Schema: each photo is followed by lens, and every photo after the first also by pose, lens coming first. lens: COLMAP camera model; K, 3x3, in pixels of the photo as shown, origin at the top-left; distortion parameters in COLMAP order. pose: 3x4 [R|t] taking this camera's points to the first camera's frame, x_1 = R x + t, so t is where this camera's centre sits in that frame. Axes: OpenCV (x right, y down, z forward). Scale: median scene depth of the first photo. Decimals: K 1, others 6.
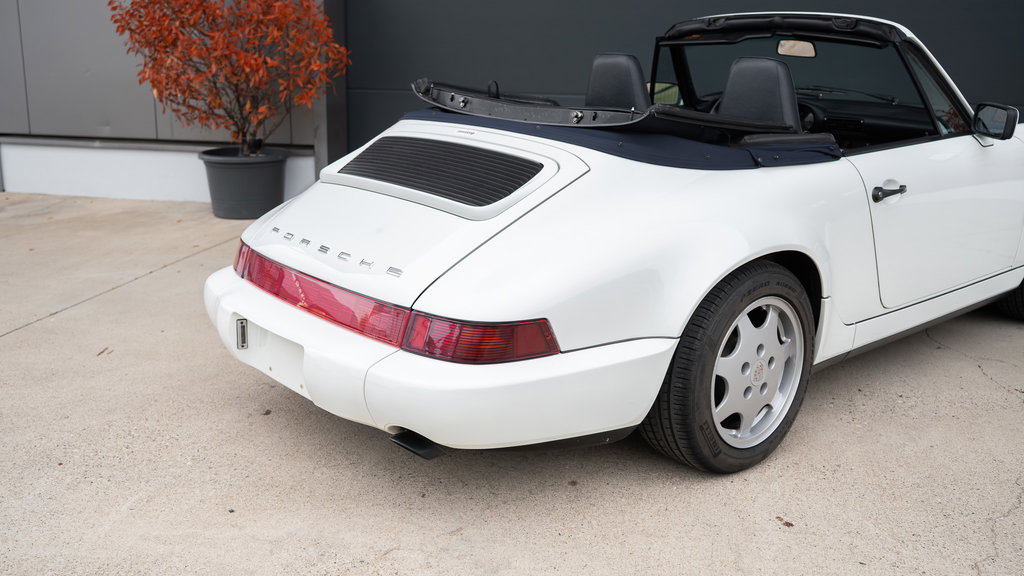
lens RADIAL K [[962.5, 0, 512.0], [0, 962.5, 288.0], [0, 0, 1]] dist [0.003387, 0.003637]
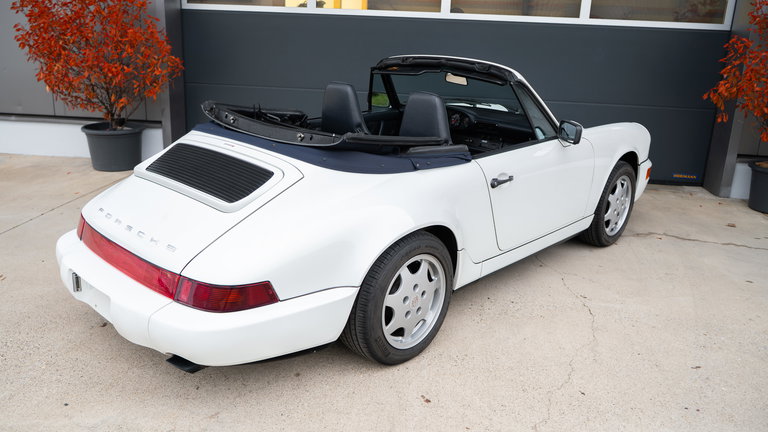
lens RADIAL K [[605.4, 0, 384.0], [0, 605.4, 216.0], [0, 0, 1]] dist [-0.008088, -0.001966]
pose [[0.994726, -0.007884, 0.102261, 0.093987], [0.002925, 0.998817, 0.048545, -0.092212], [-0.102523, -0.047990, 0.993572, 0.016401]]
